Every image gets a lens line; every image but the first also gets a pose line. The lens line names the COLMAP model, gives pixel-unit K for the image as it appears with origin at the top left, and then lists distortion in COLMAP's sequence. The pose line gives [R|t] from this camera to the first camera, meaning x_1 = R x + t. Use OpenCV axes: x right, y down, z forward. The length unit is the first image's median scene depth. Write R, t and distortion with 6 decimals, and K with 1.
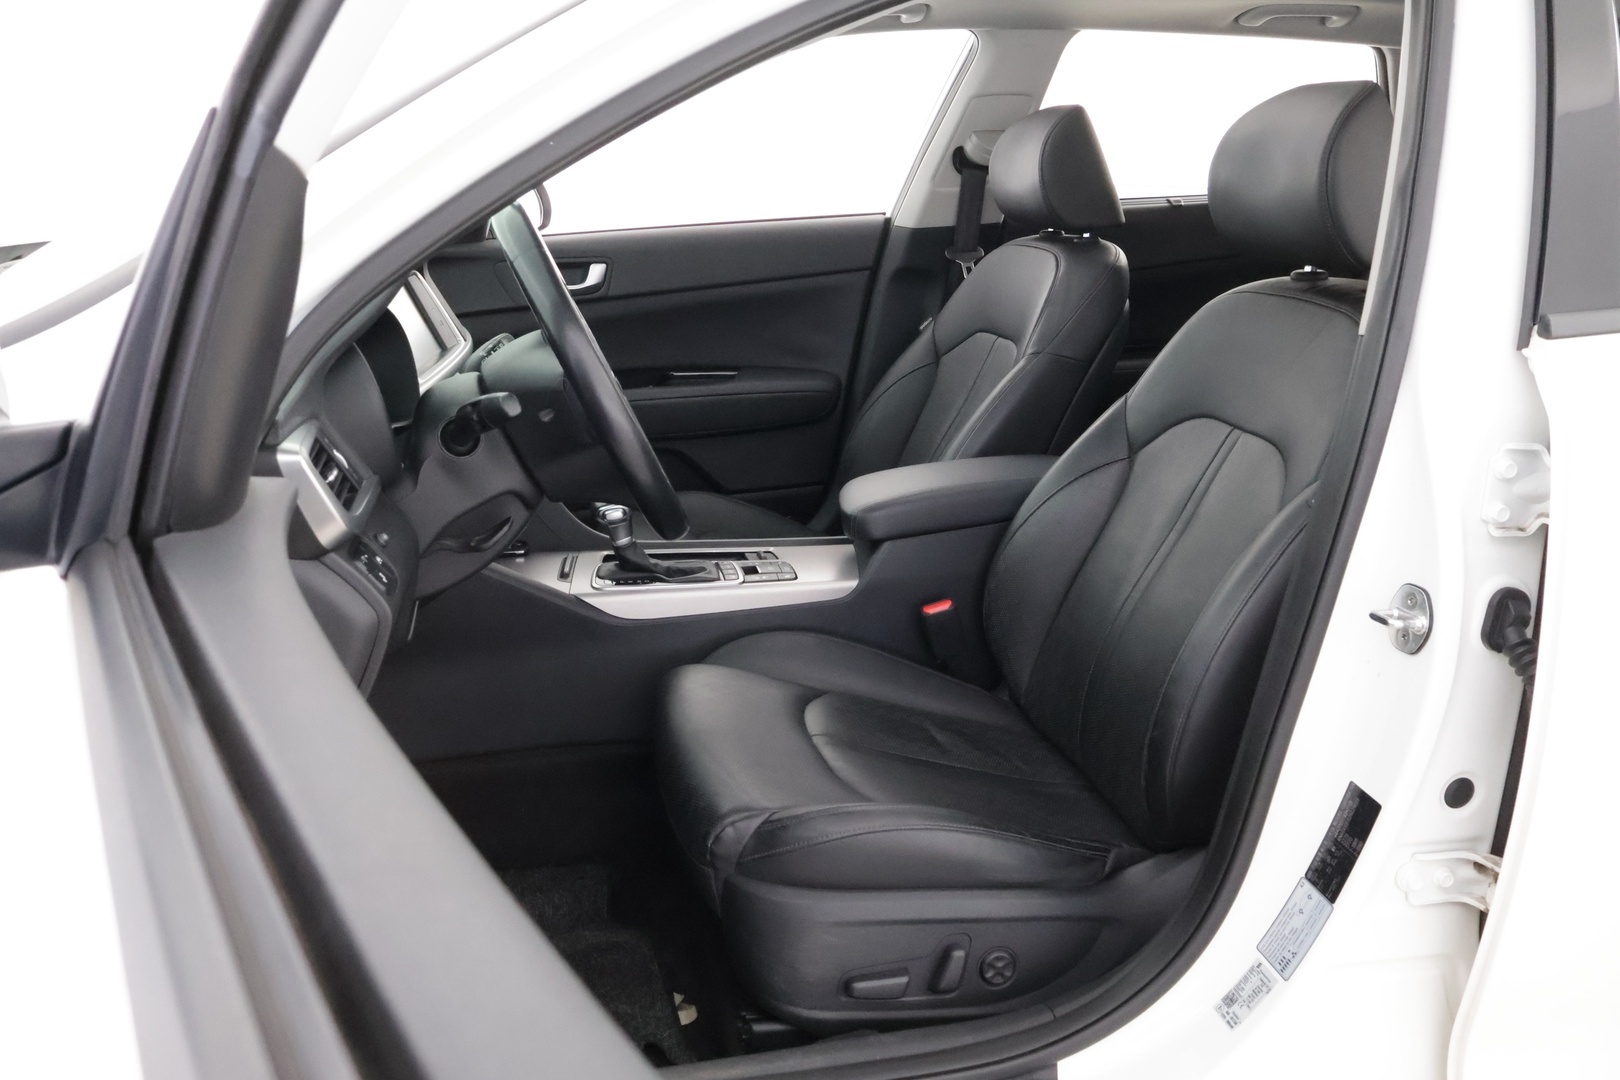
lens RADIAL K [[1363.8, 0, 812.1], [0, 1363.8, 539.5], [0, 0, 1]] dist [0.005976, -0.010569]
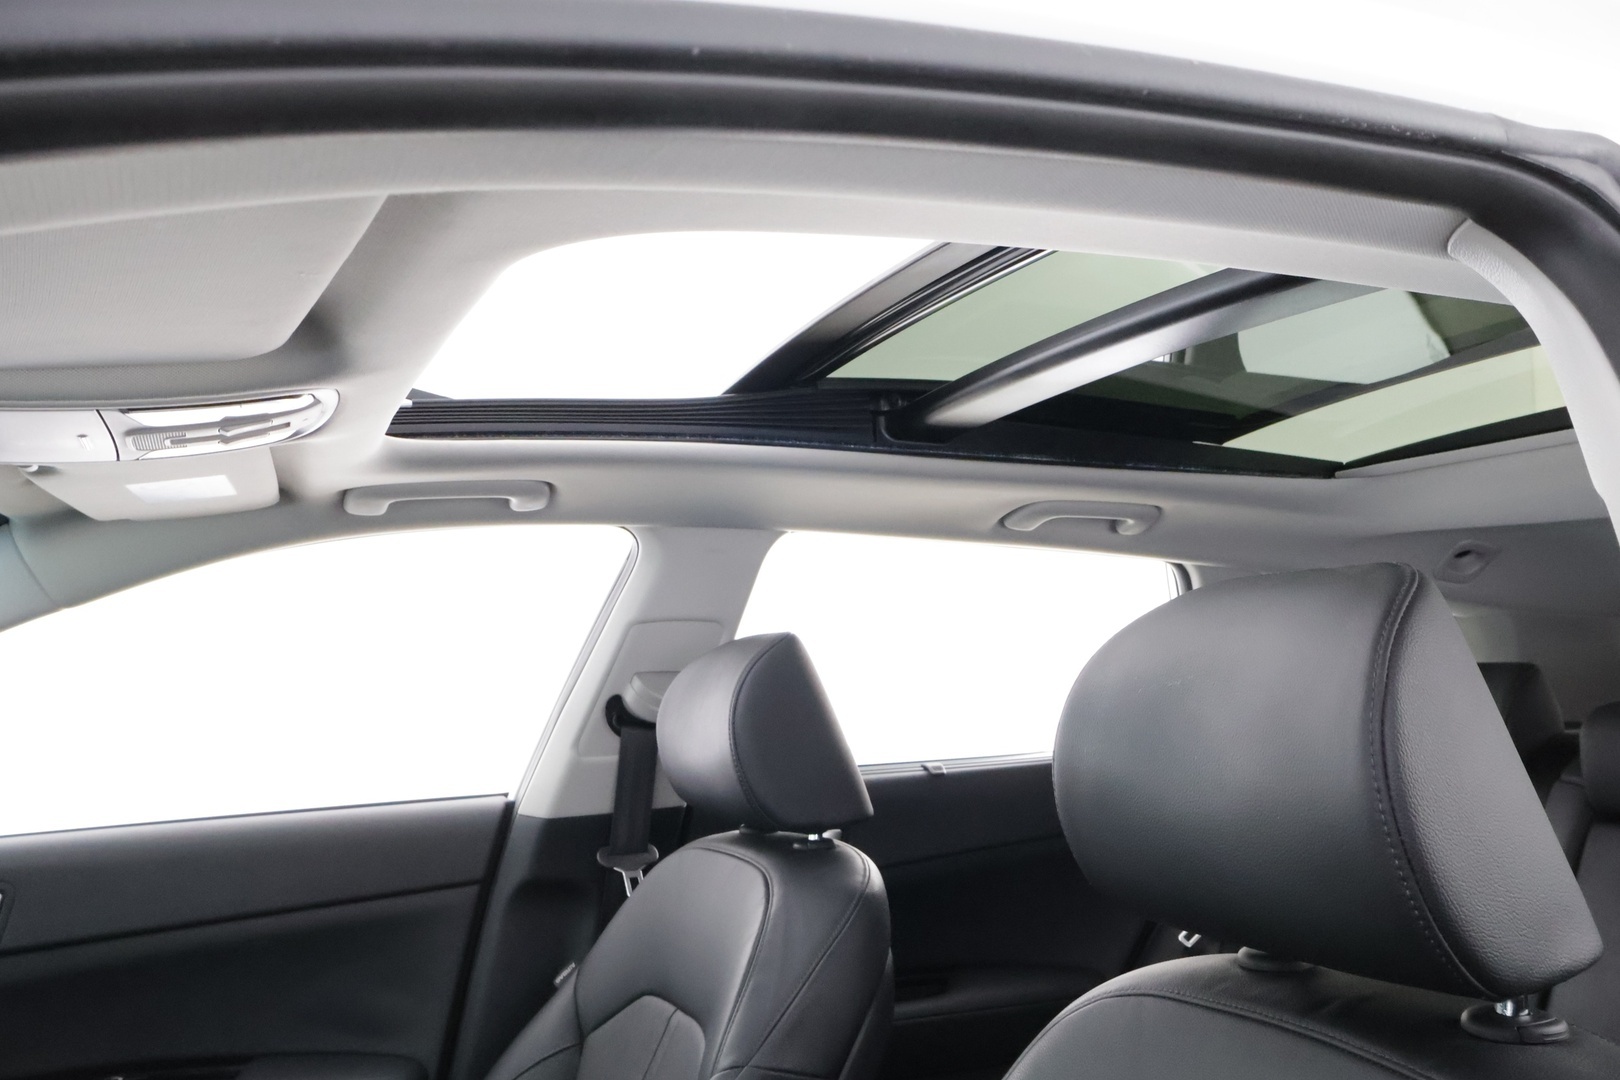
lens RADIAL K [[1363.8, 0, 809.8], [0, 1363.8, 541.6], [0, 0, 1]] dist [0.005976, -0.010569]
pose [[0.981250, 0.016147, 0.192063, 0.072566], [0.056642, 0.928325, -0.367430, -0.110255], [-0.184230, 0.371419, 0.910004, 0.359034]]
